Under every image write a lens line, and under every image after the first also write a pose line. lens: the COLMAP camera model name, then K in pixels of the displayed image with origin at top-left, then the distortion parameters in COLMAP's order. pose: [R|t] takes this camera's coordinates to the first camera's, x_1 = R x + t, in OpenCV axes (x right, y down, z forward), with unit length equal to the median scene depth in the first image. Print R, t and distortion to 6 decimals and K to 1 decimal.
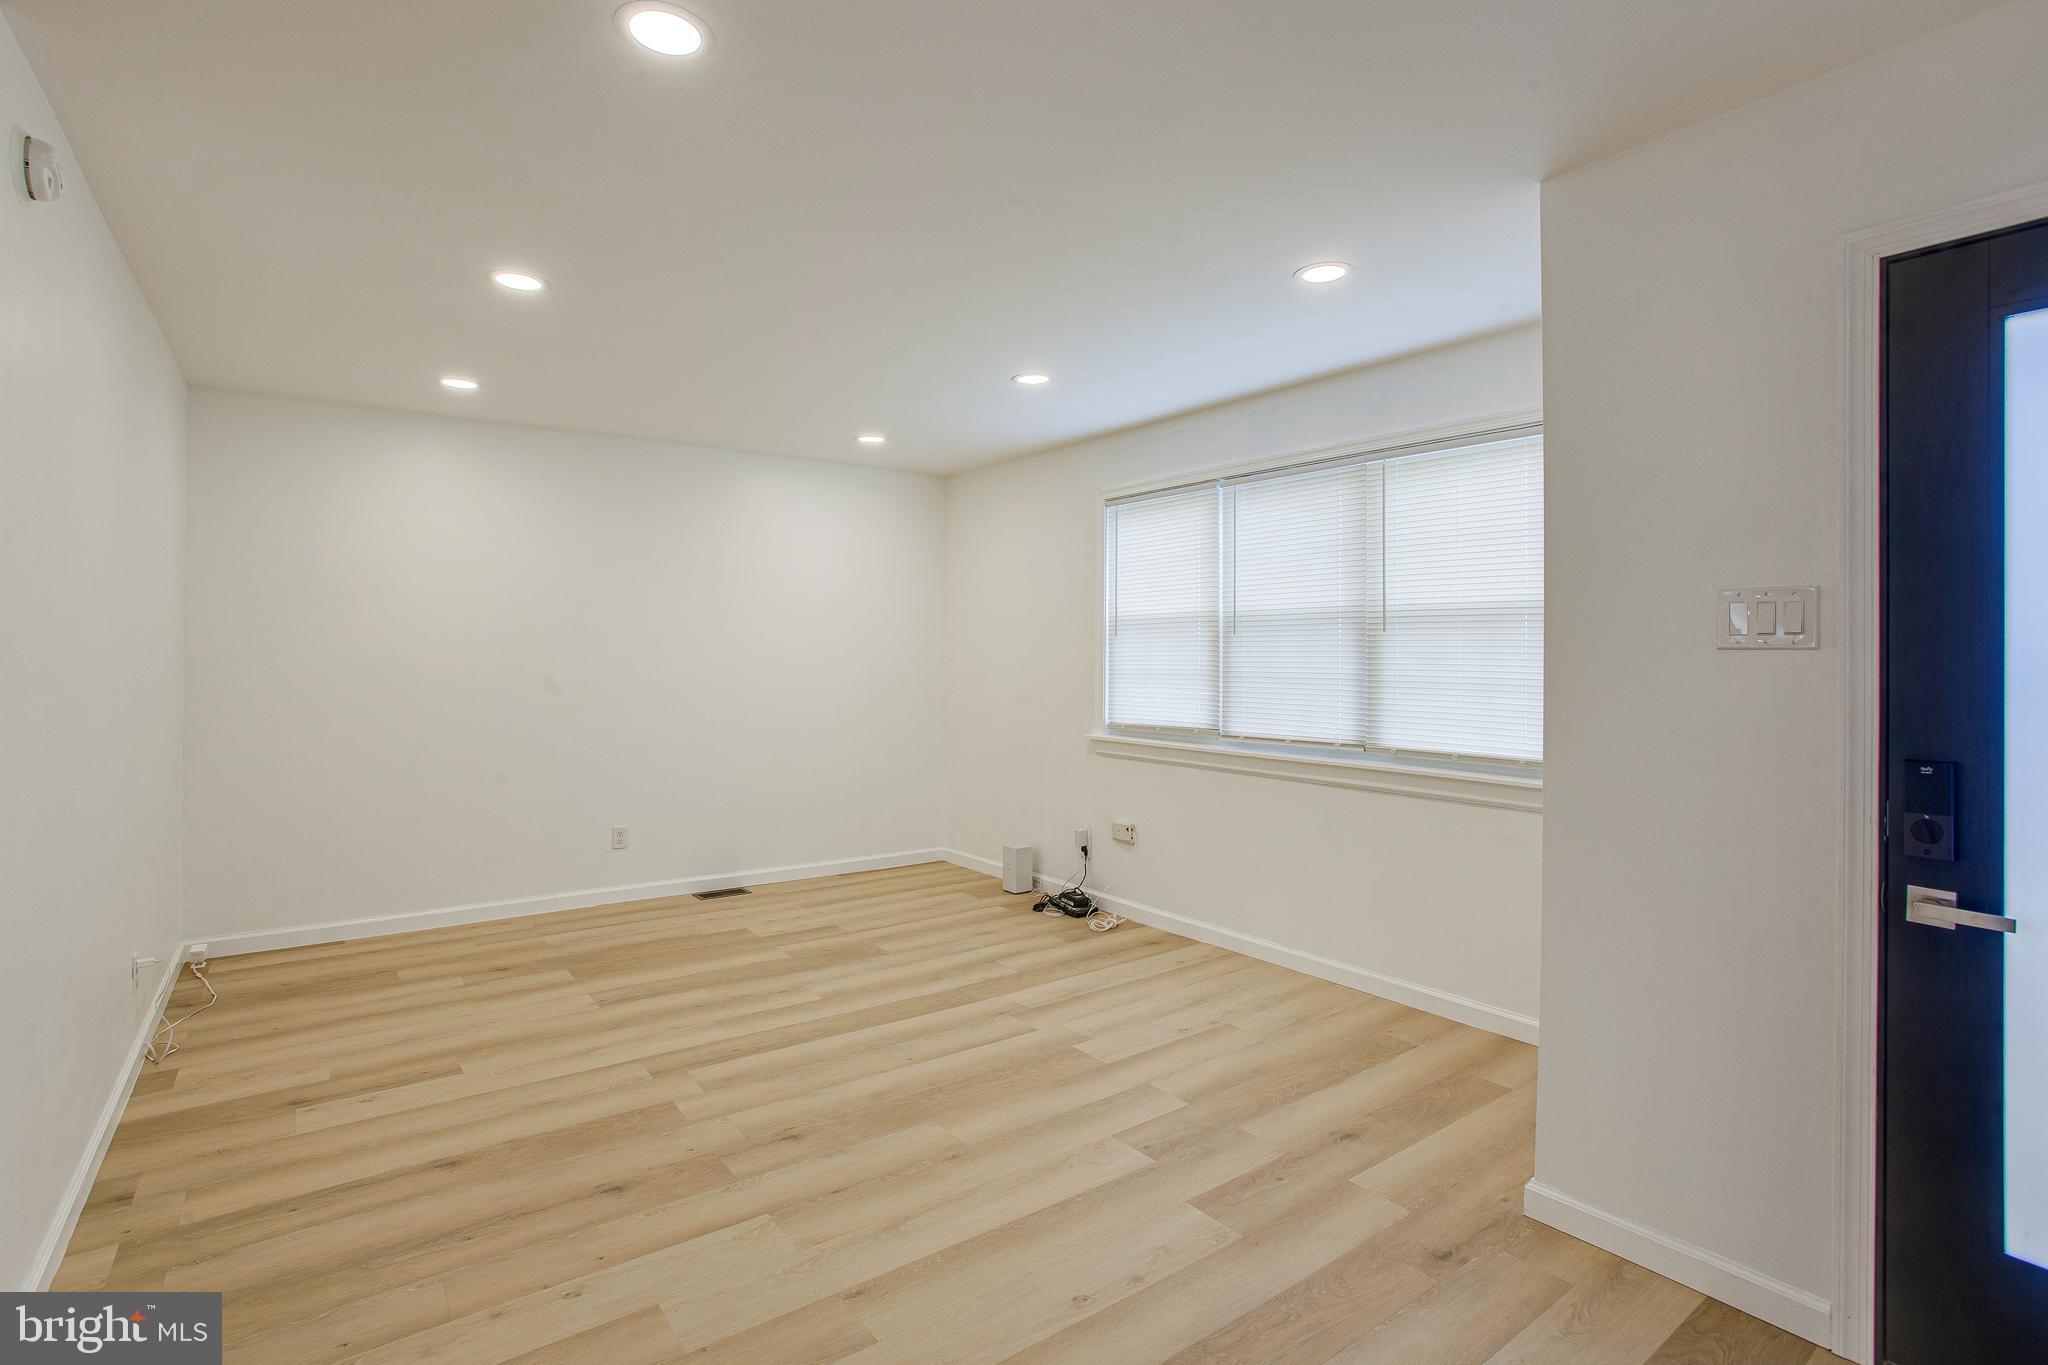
lens RADIAL K [[988.3, 0, 1016.9], [0, 988.3, 670.8], [0, 0, 1]] dist [-0.065099, 0.036758]
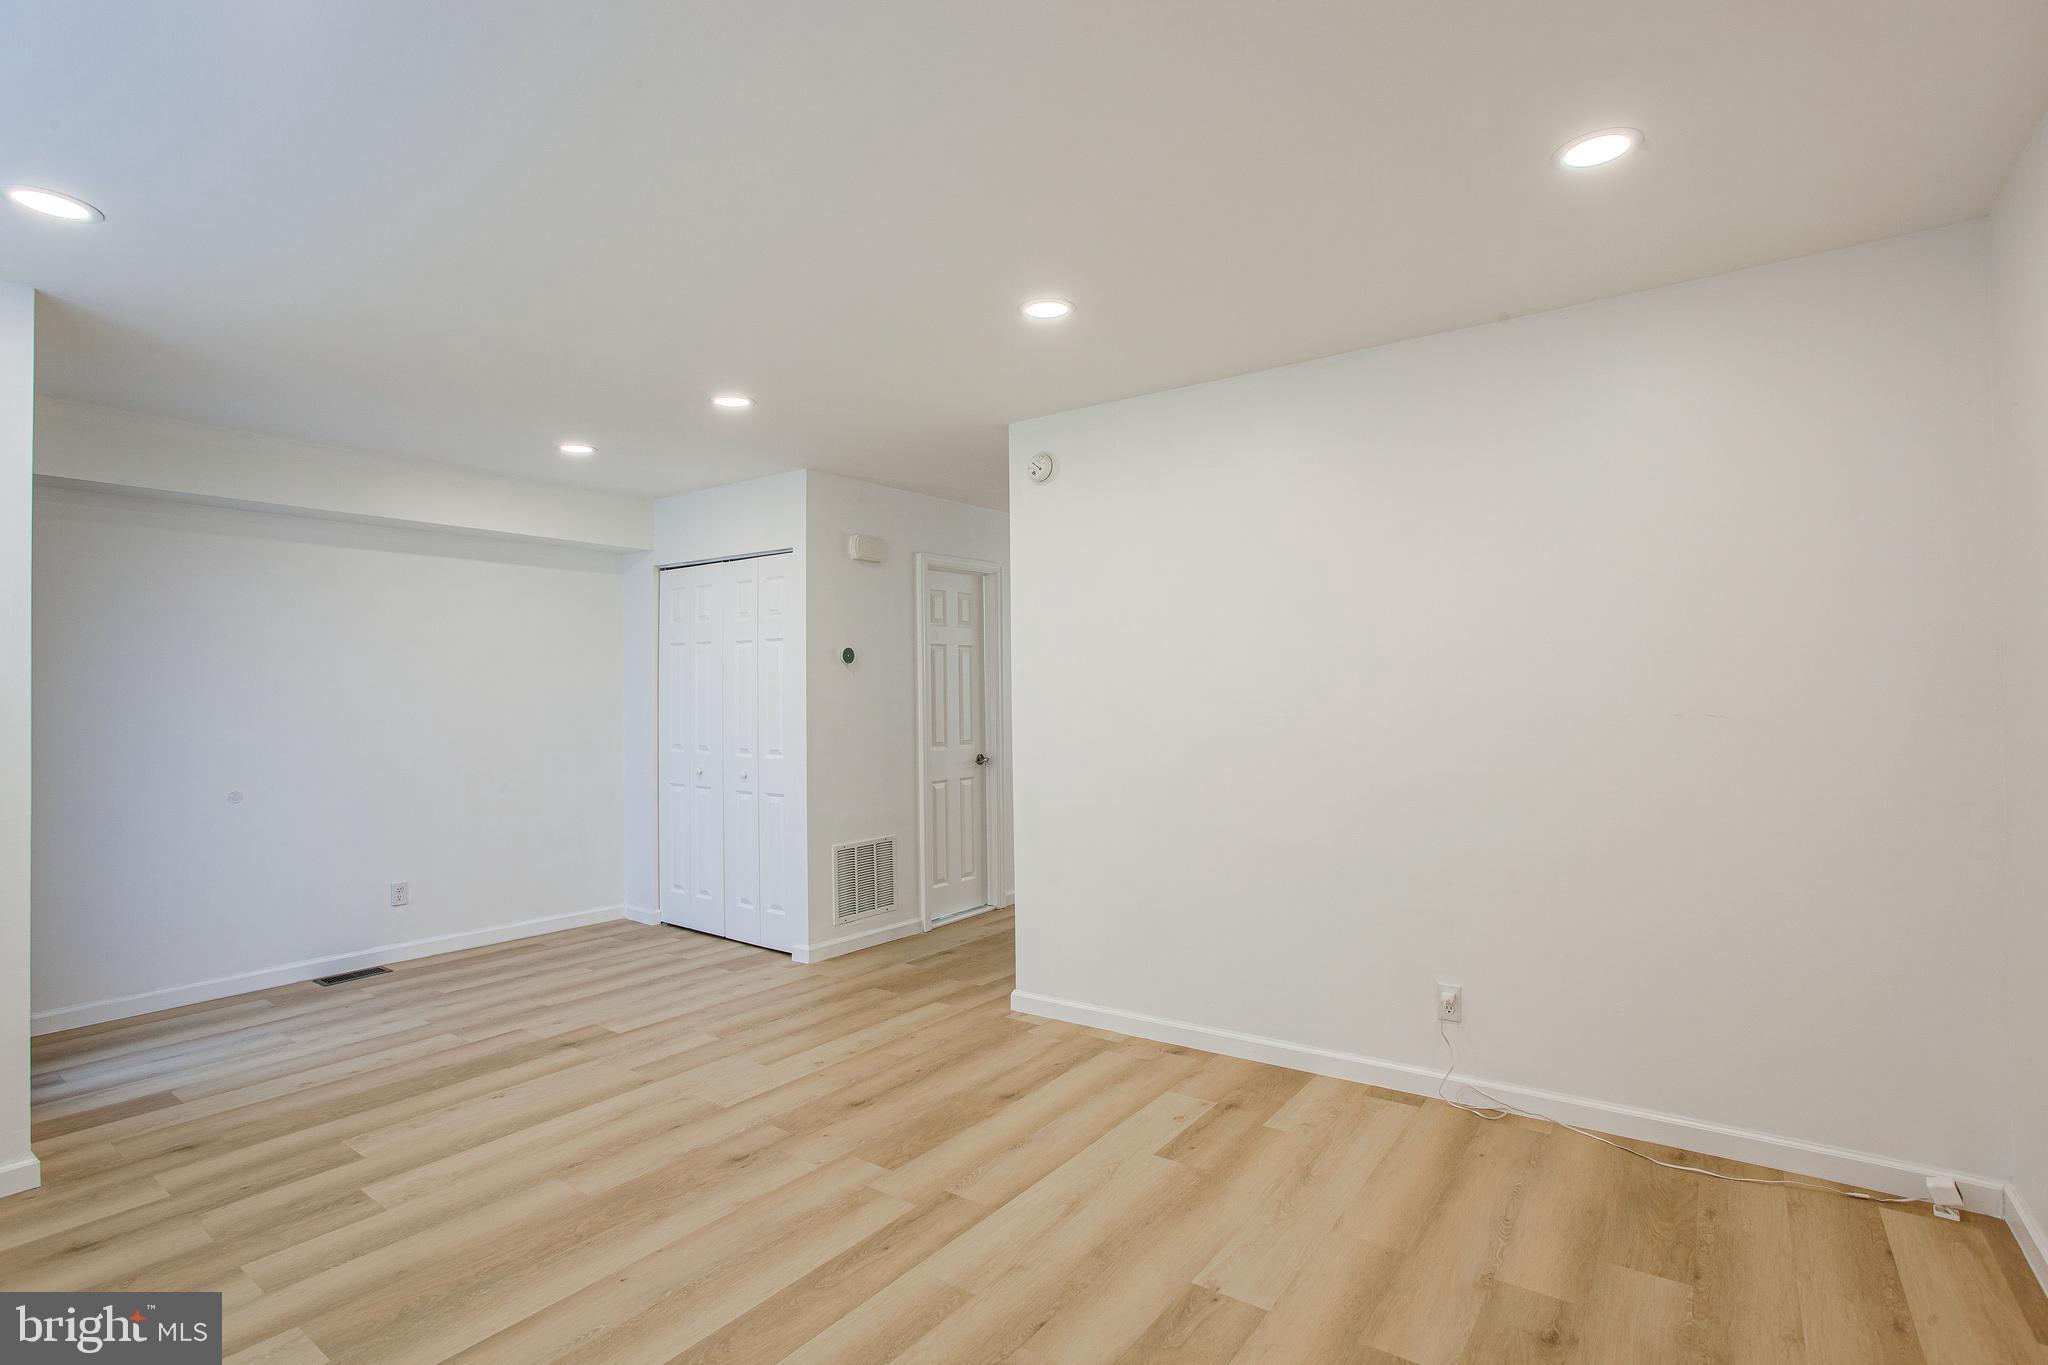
lens RADIAL K [[993.1, 0, 1015.8], [0, 993.1, 642.6], [0, 0, 1]] dist [-0.057287, 0.025102]
pose [[-0.955405, -0.008664, -0.295170, -0.204307], [0.002130, 0.999341, -0.036230, -0.030494], [0.295289, -0.035243, -0.954758, 2.116559]]
